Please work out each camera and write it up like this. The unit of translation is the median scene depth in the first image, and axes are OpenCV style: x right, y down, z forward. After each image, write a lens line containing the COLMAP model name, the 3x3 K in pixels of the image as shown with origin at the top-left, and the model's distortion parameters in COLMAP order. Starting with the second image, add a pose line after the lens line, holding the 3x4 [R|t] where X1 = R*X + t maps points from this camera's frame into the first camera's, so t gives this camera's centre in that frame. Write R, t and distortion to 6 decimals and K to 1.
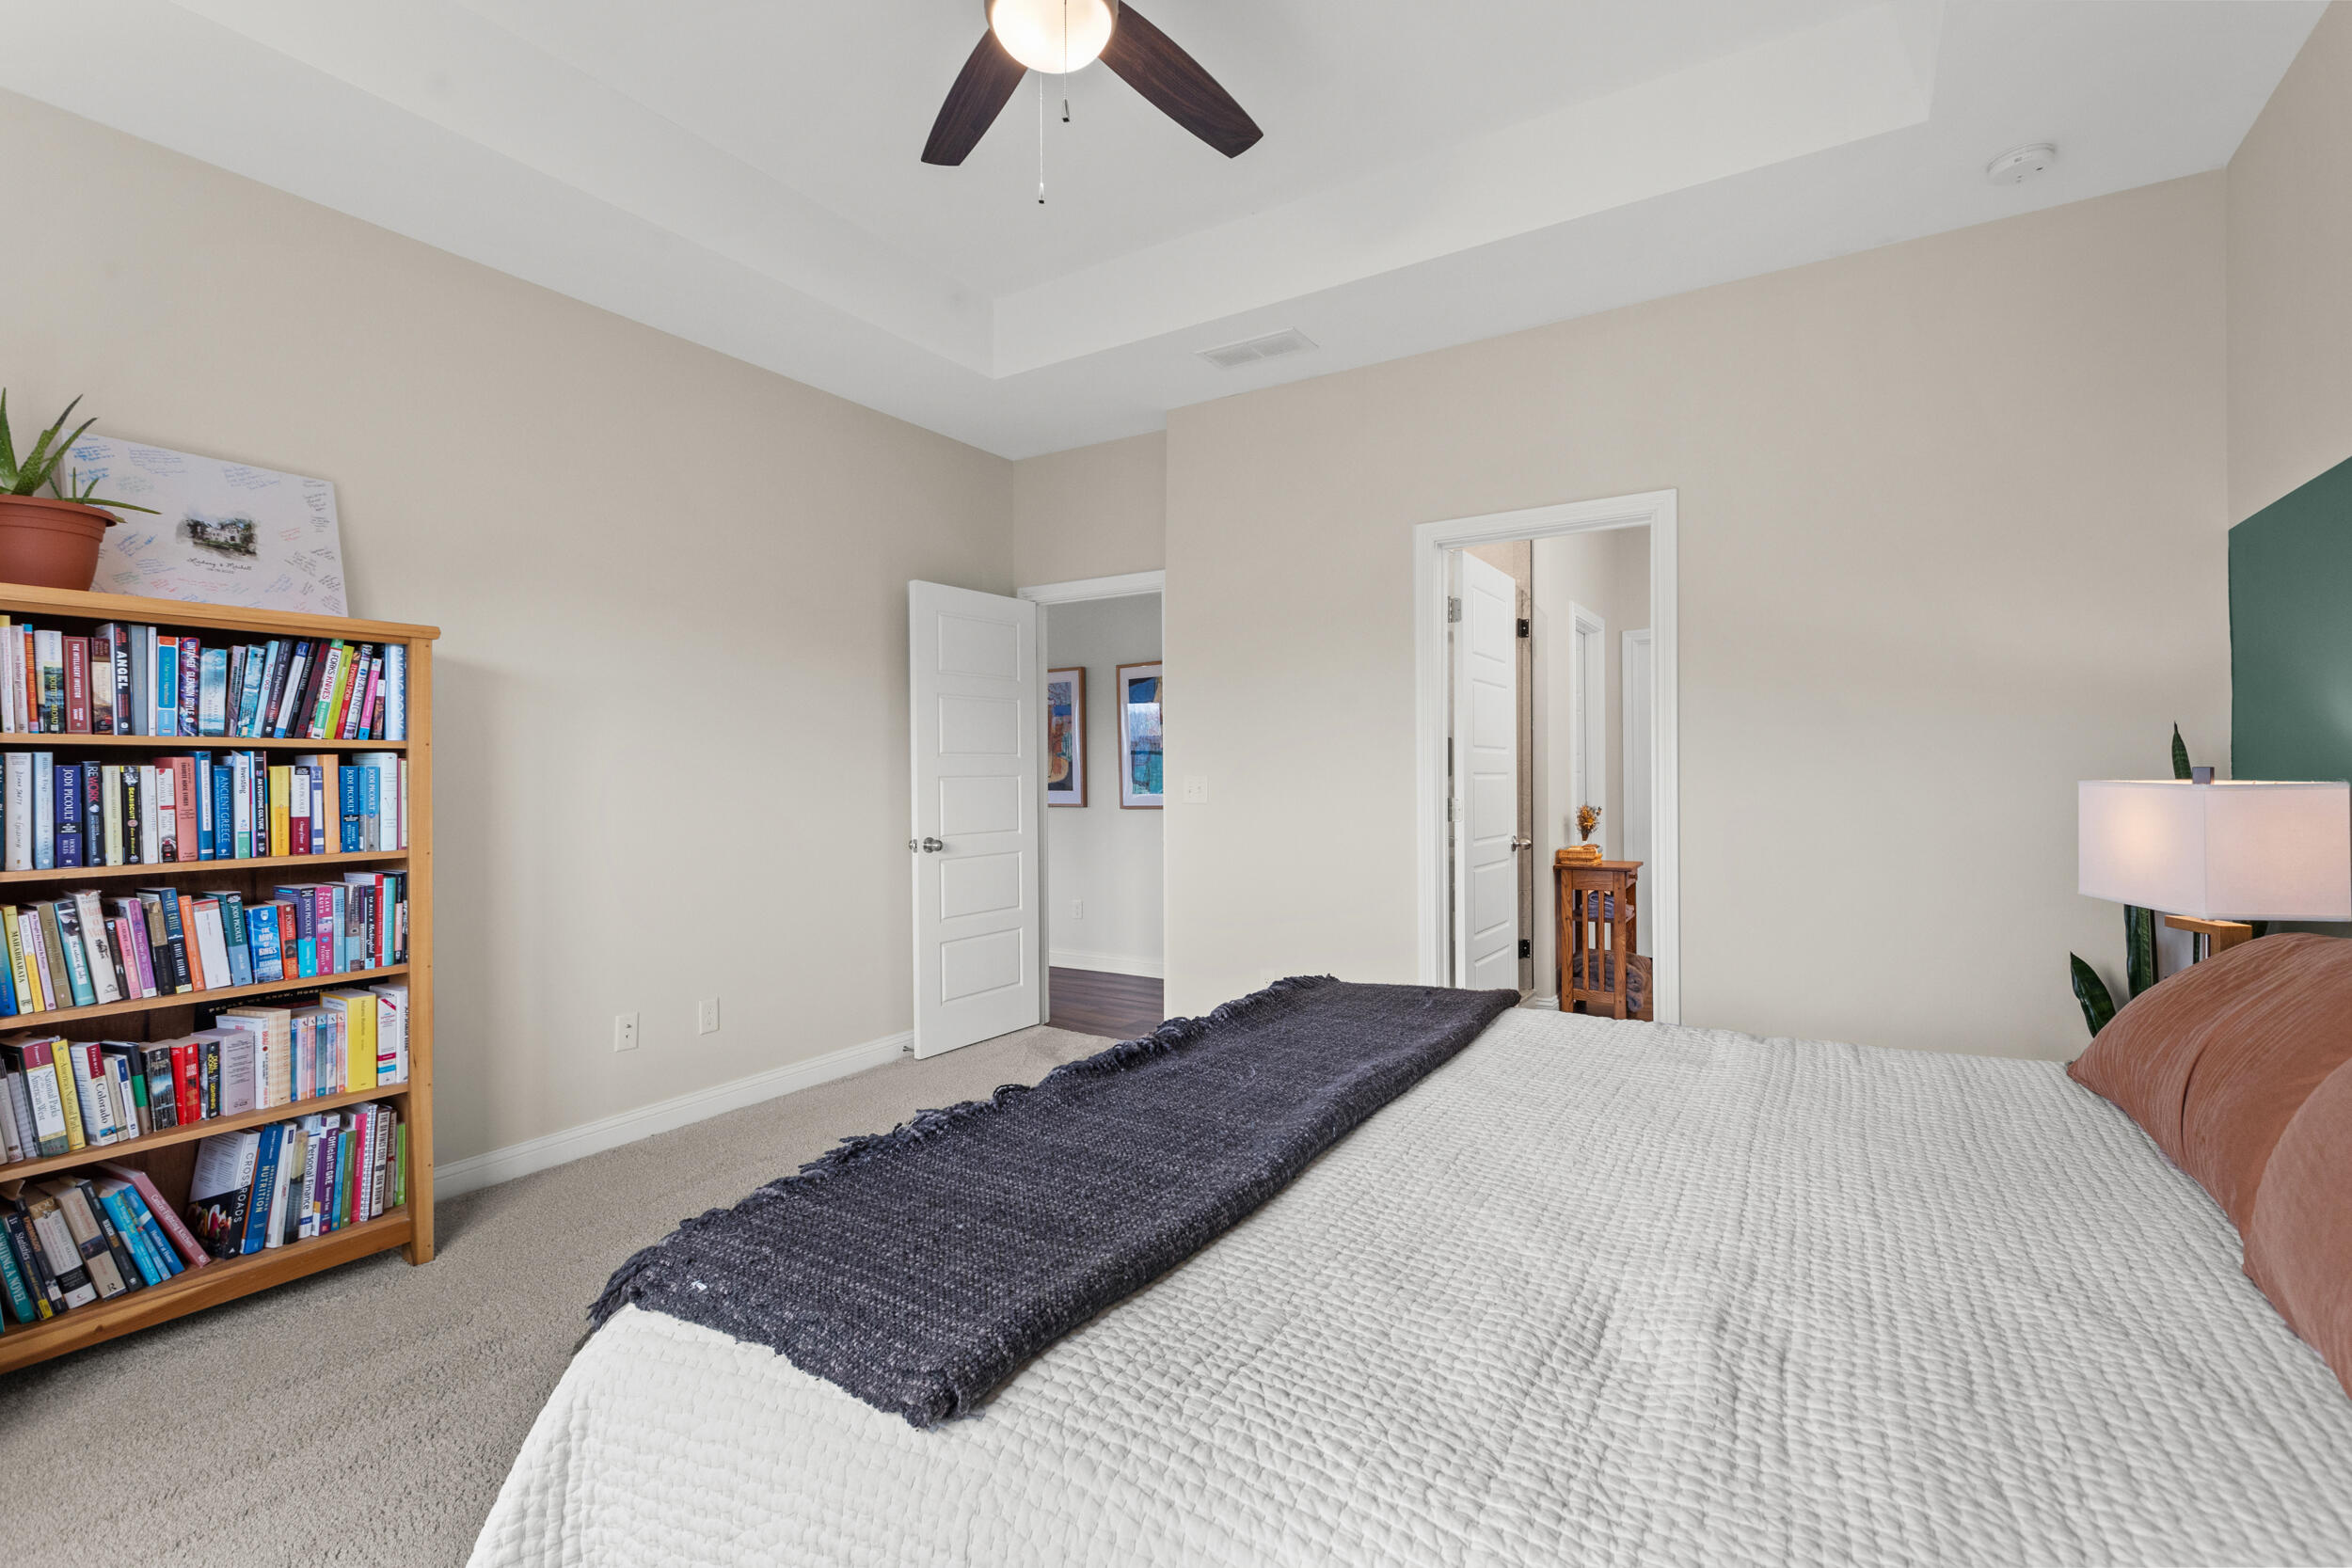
lens RADIAL K [[1055.9, 0, 1173.5], [0, 1055.9, 781.5], [0, 0, 1]] dist [0.013030, -0.003873]
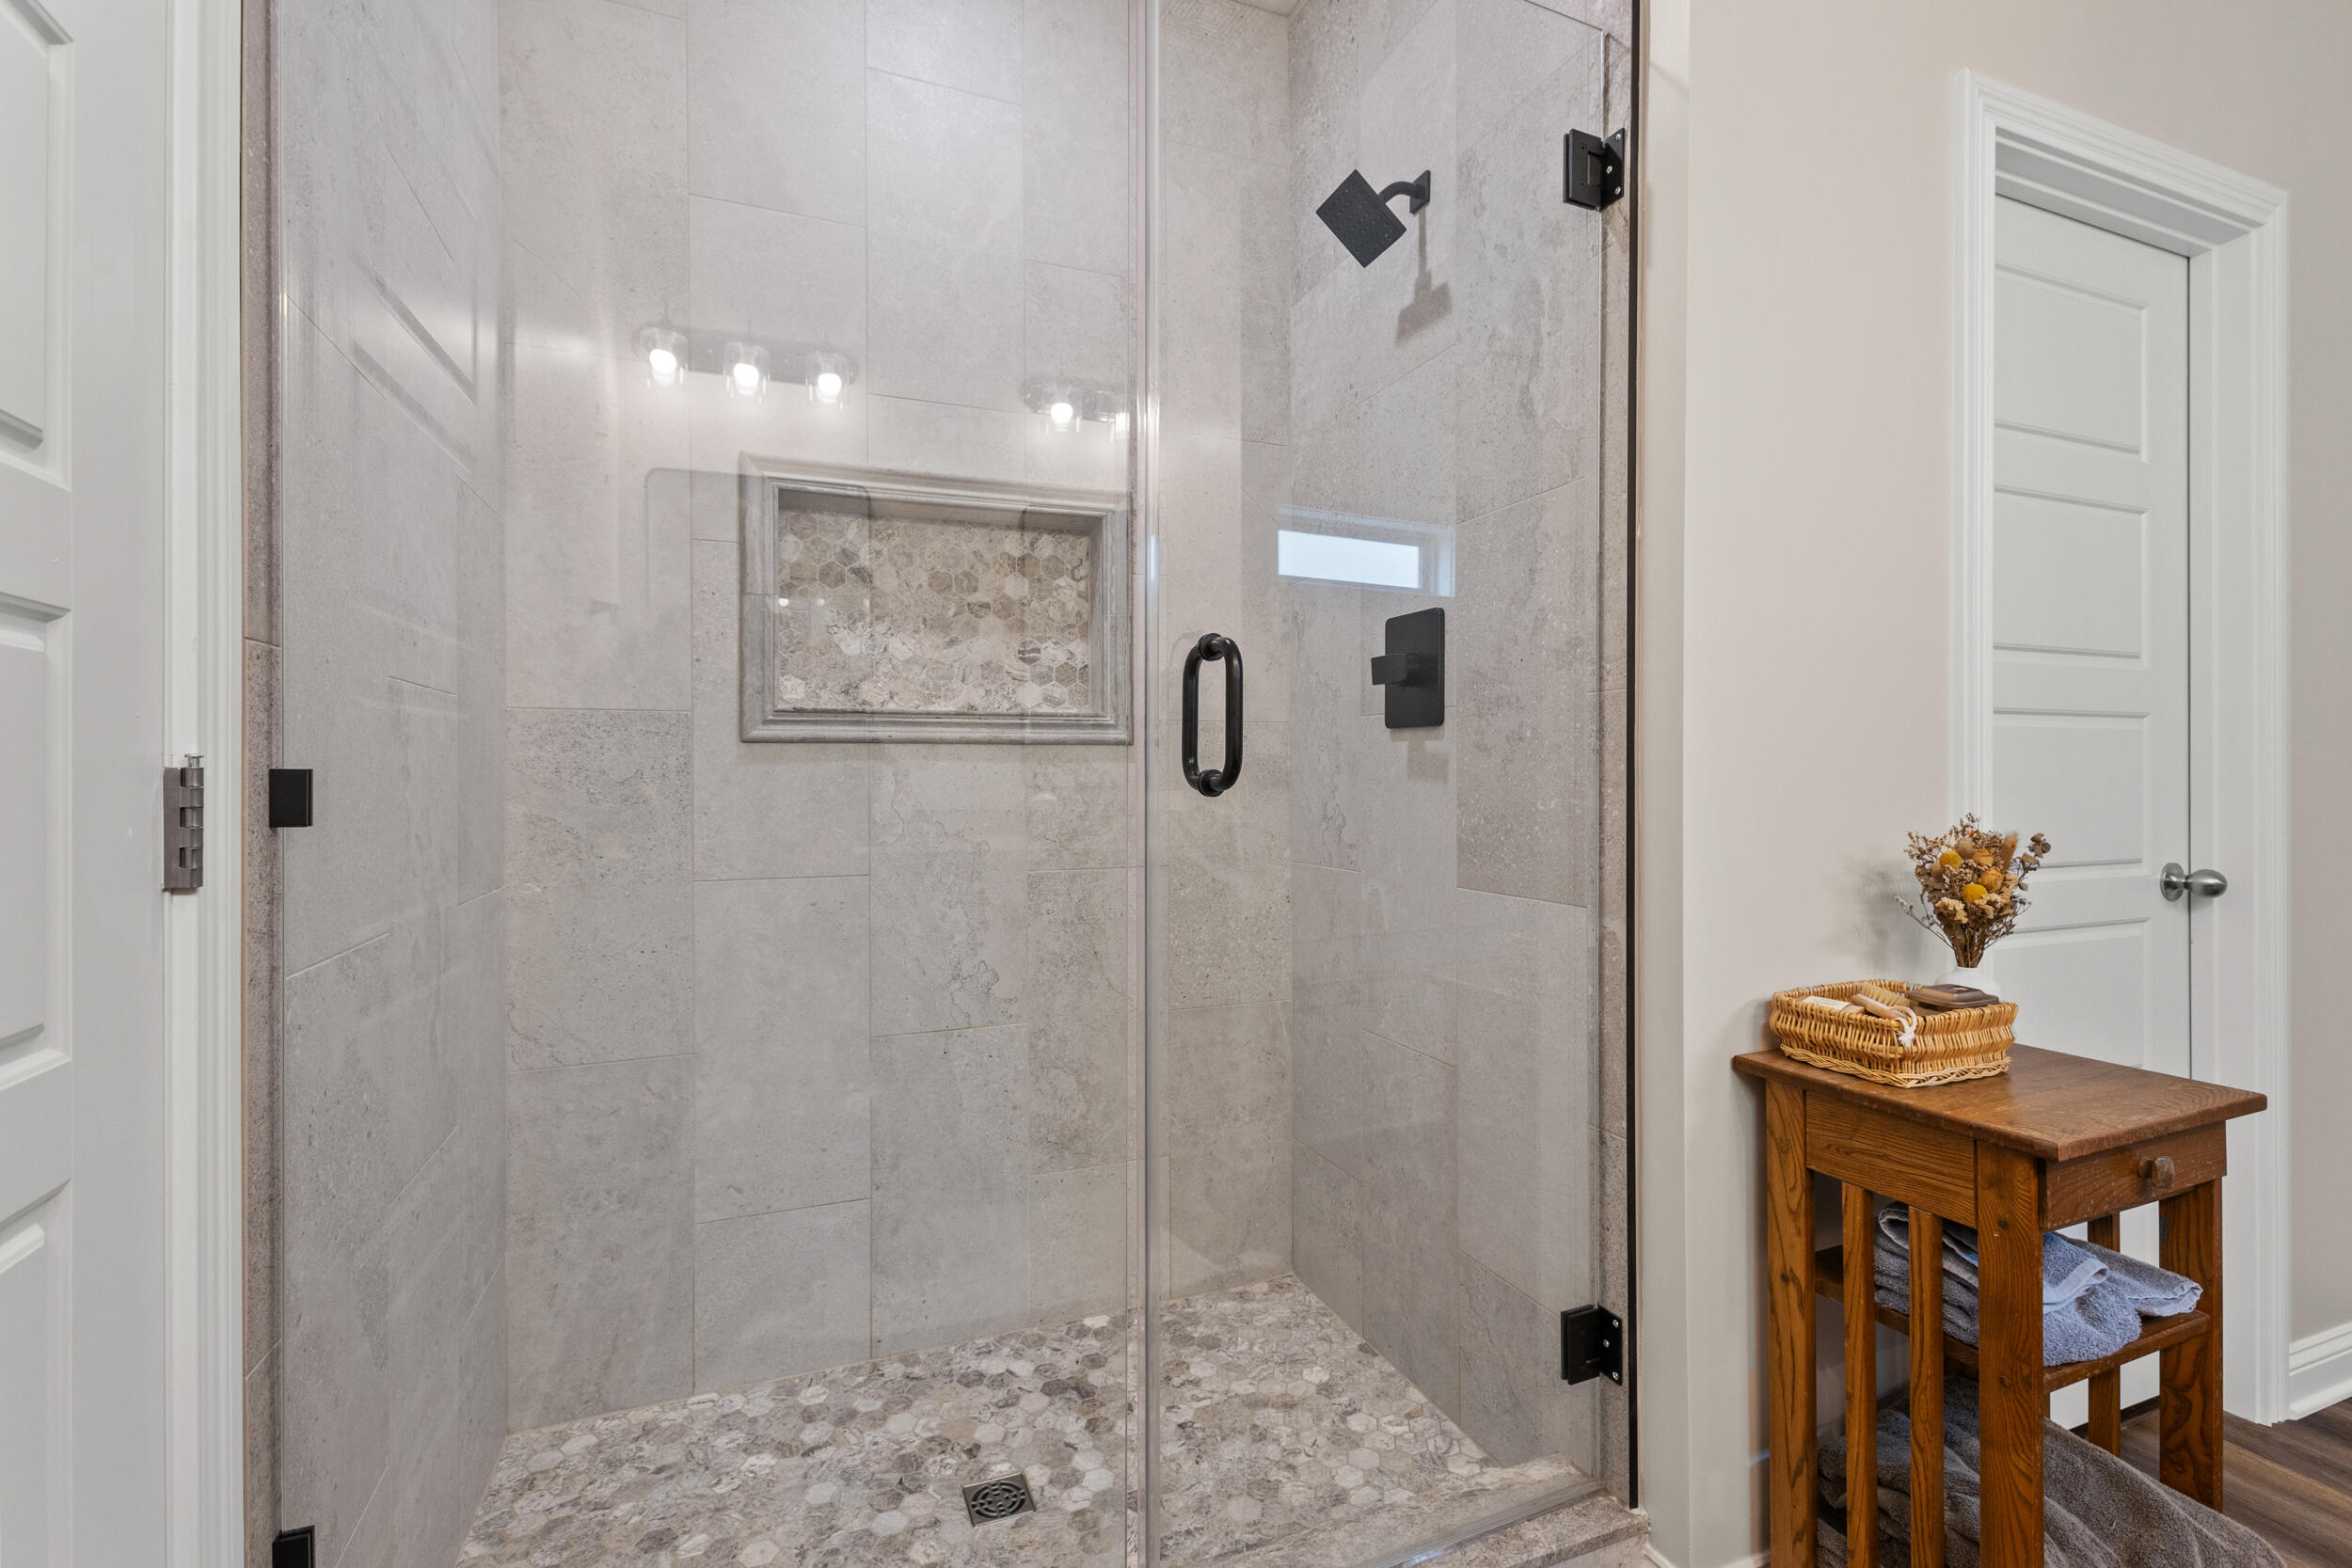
lens RADIAL K [[1055.9, 0, 1178.8], [0, 1055.9, 795.9], [0, 0, 1]] dist [0.013030, -0.003873]
pose [[0.809671, 0.007943, -0.586830, 0.397777], [-0.001669, 0.999936, 0.011233, 0.012044], [0.586882, -0.008116, 0.809632, 0.700943]]
